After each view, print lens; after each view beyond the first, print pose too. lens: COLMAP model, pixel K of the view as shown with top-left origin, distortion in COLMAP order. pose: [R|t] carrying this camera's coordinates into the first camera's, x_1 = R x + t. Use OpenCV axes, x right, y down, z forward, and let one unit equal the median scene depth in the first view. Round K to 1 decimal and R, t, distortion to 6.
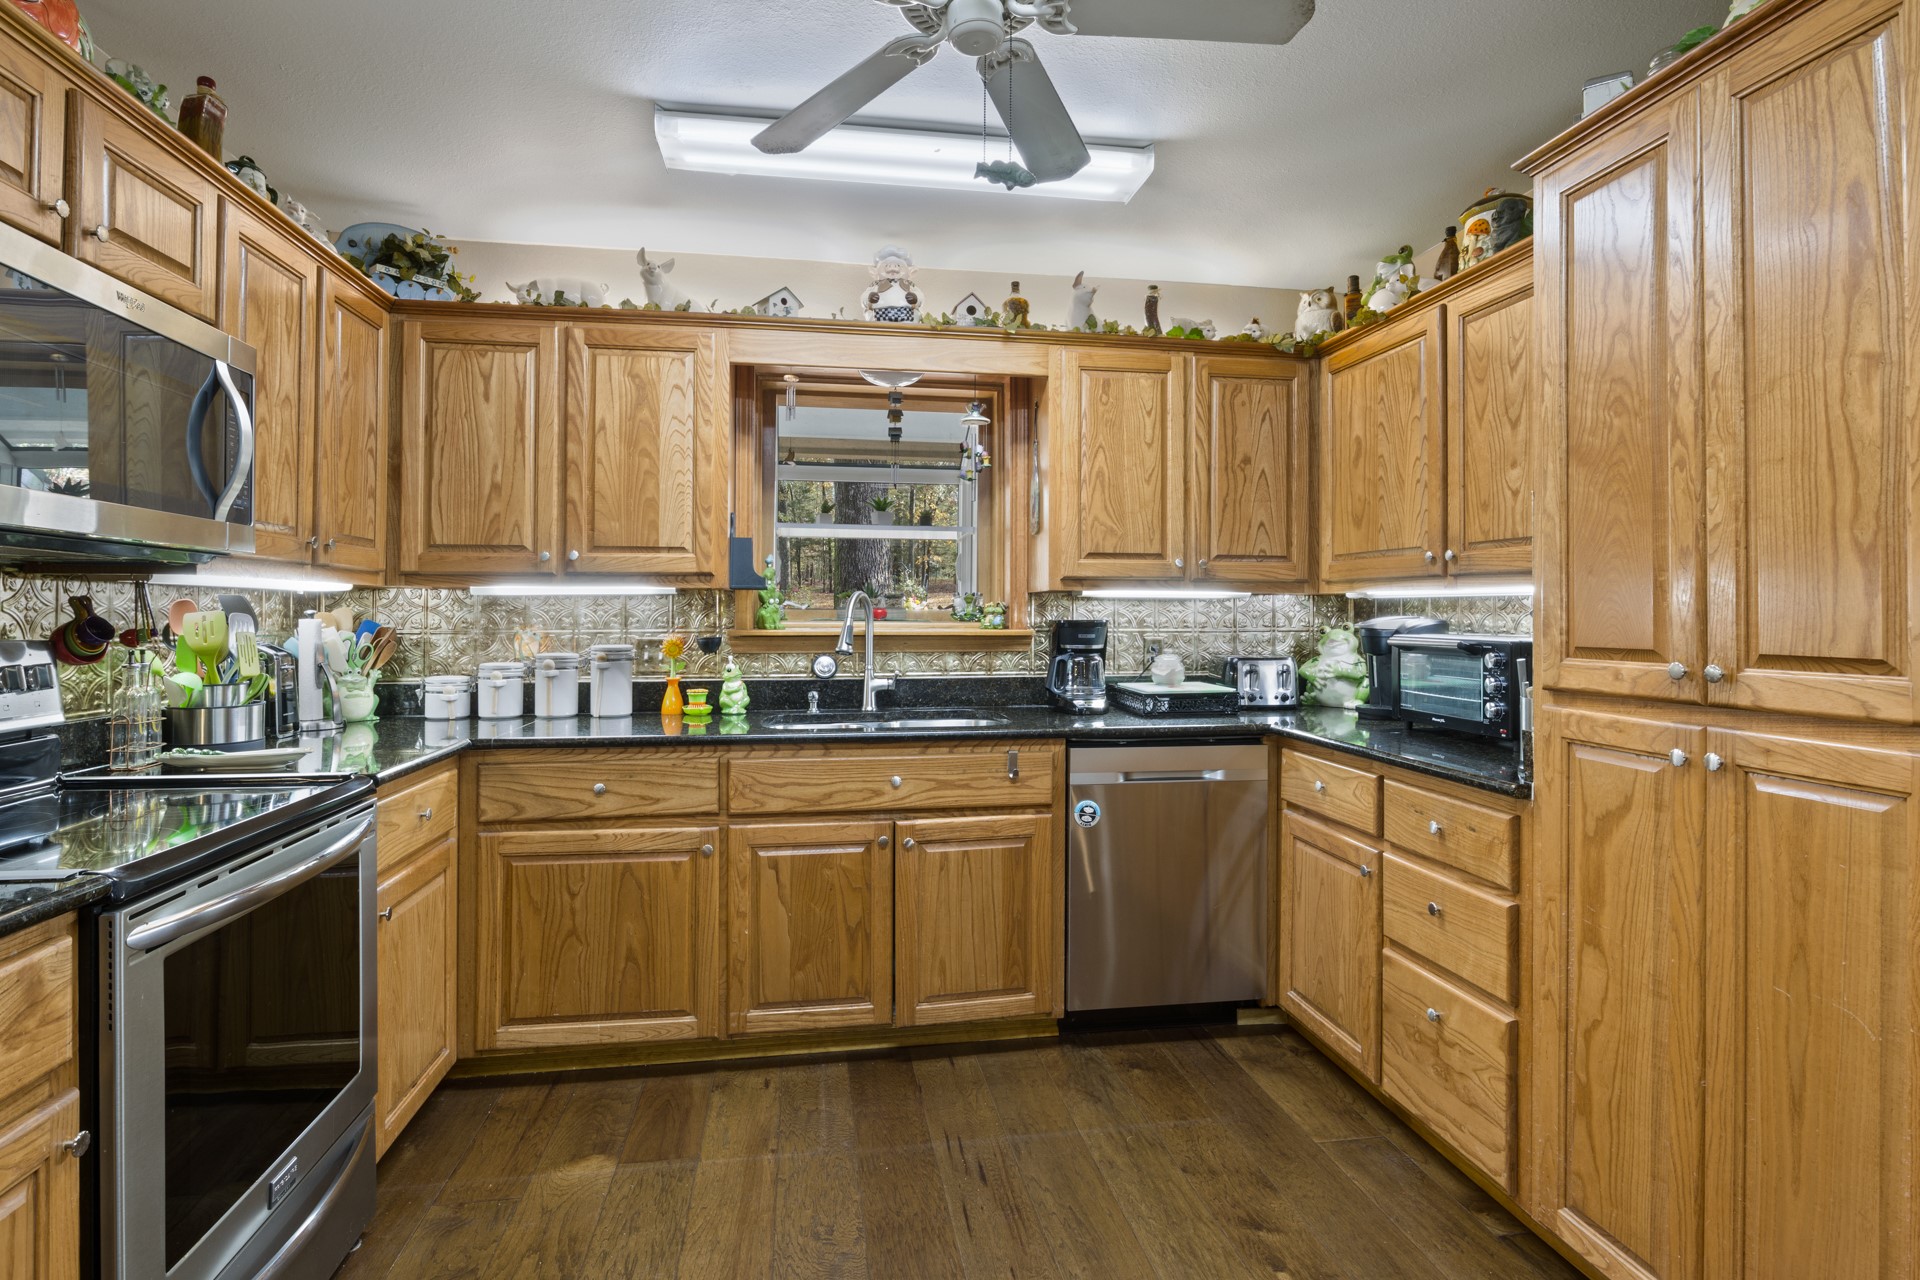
lens RADIAL K [[973.9, 0, 958.2], [0, 973.9, 596.8], [0, 0, 1]] dist [-0.001465, -0.000591]
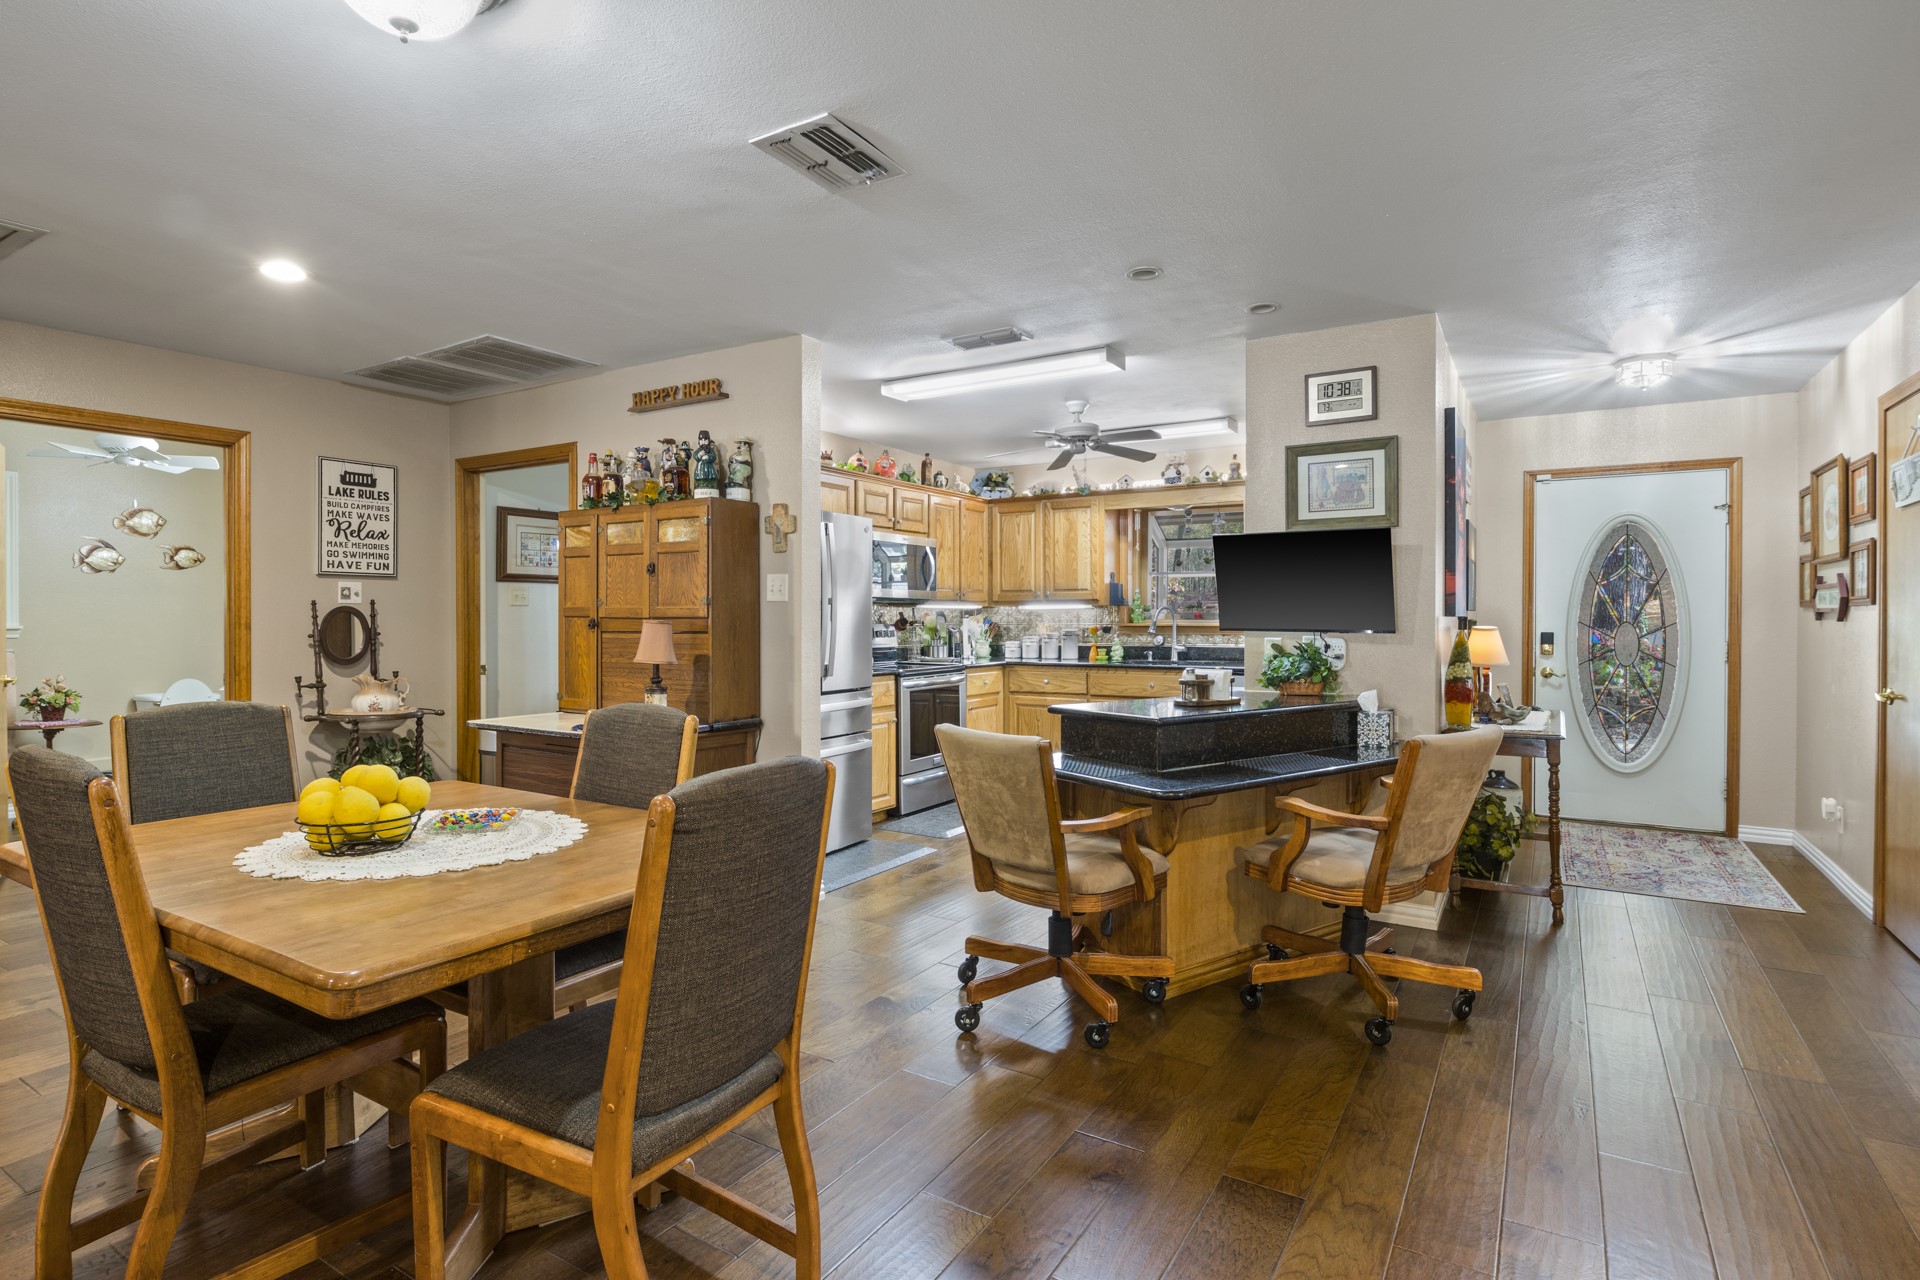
lens RADIAL K [[963.1, 0, 959.9], [0, 963.1, 630.8], [0, 0, 1]] dist [-0.003100, -0.000115]
pose [[0.755788, 0.005846, -0.654791, 1.064487], [0.014216, 0.999578, 0.025333, -0.011679], [0.654663, -0.028455, 0.755385, -1.034069]]
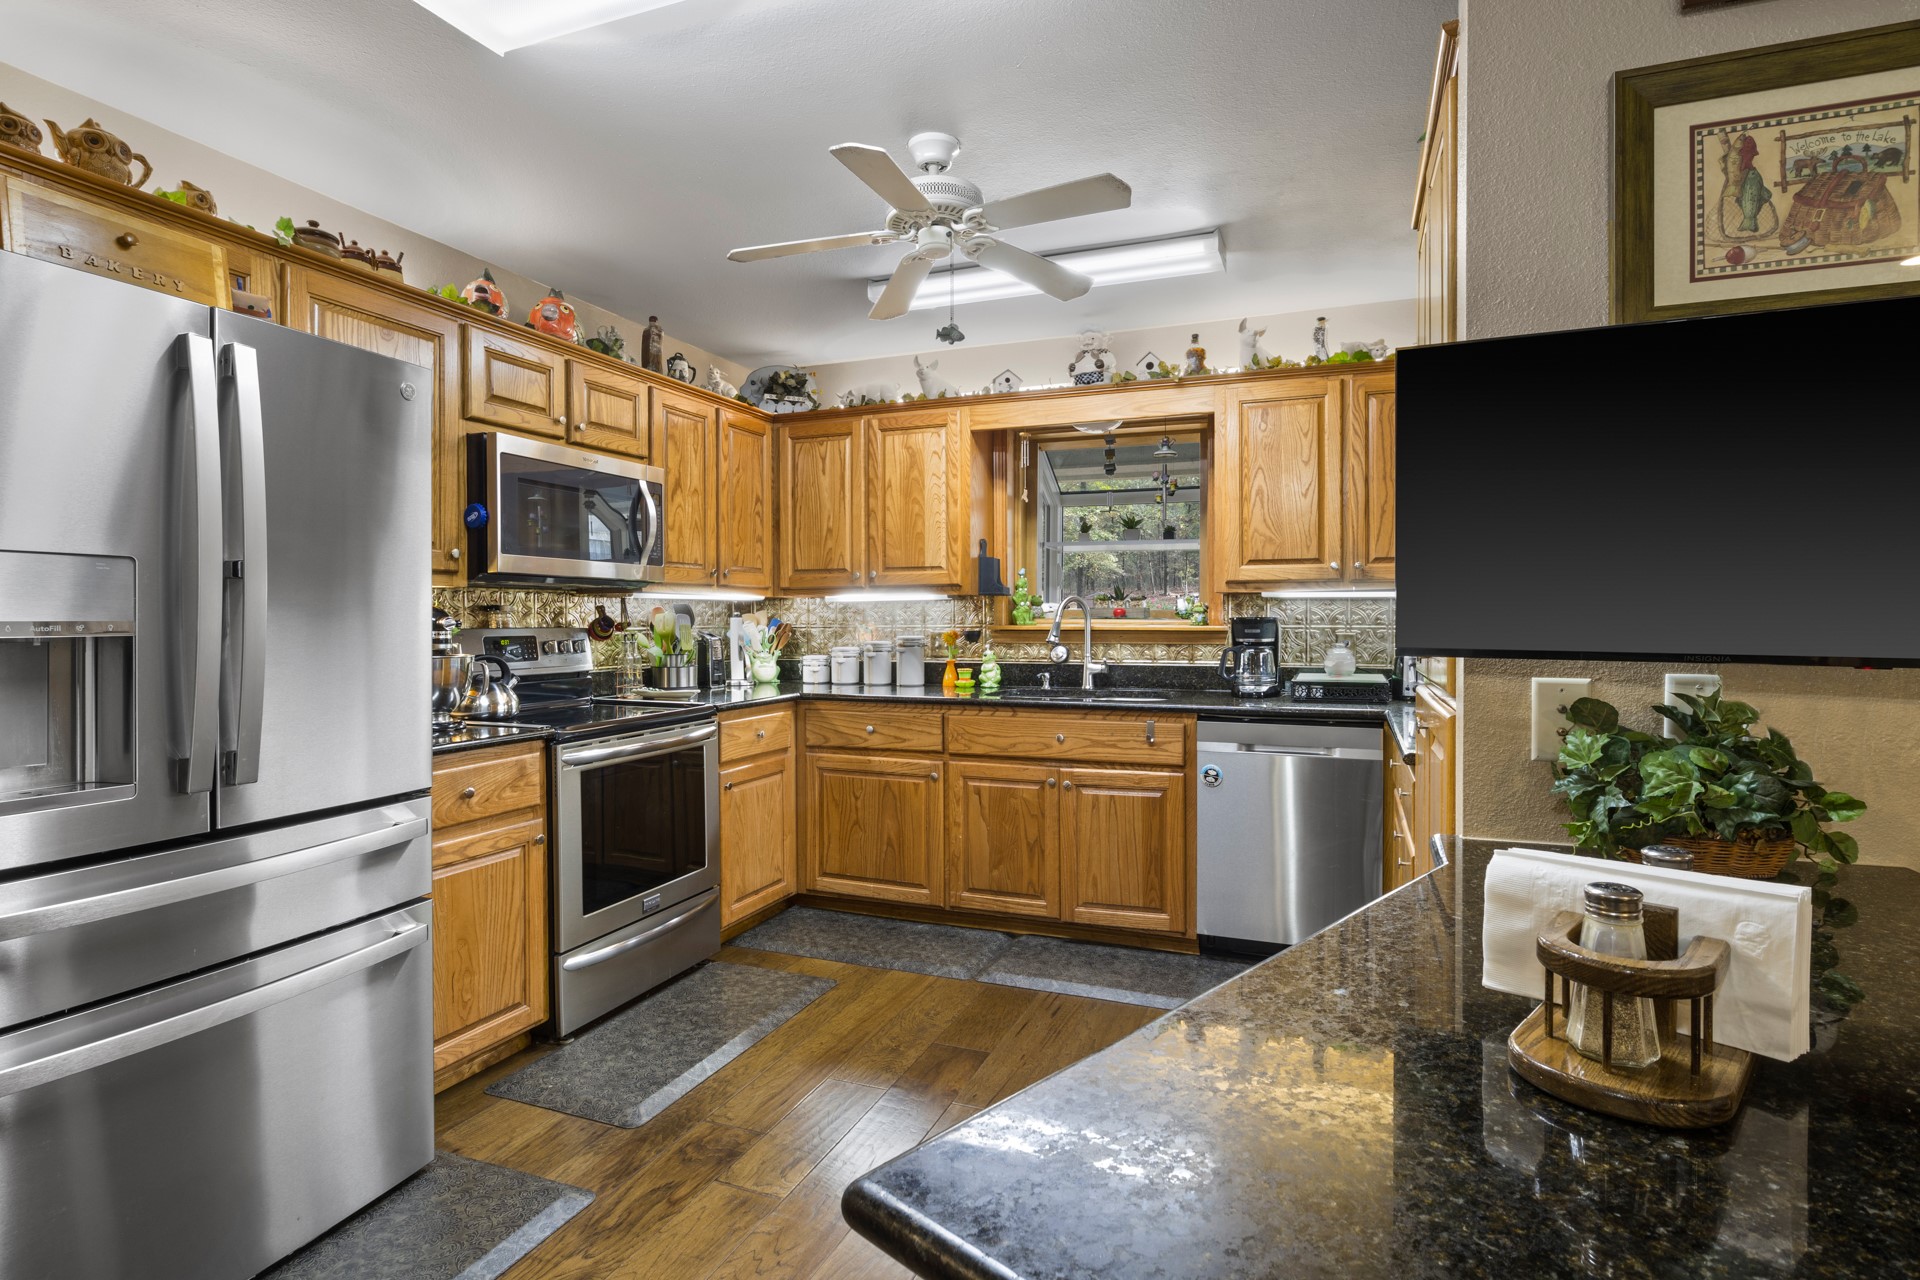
lens RADIAL K [[965.7, 0, 964.0], [0, 965.7, 616.3], [0, 0, 1]] dist [-0.005794, -0.001234]
pose [[0.860870, -0.003489, -0.508813, 0.465113], [0.012540, 0.999818, 0.014360, 0.001869], [0.508670, -0.018743, 0.860757, -0.189076]]
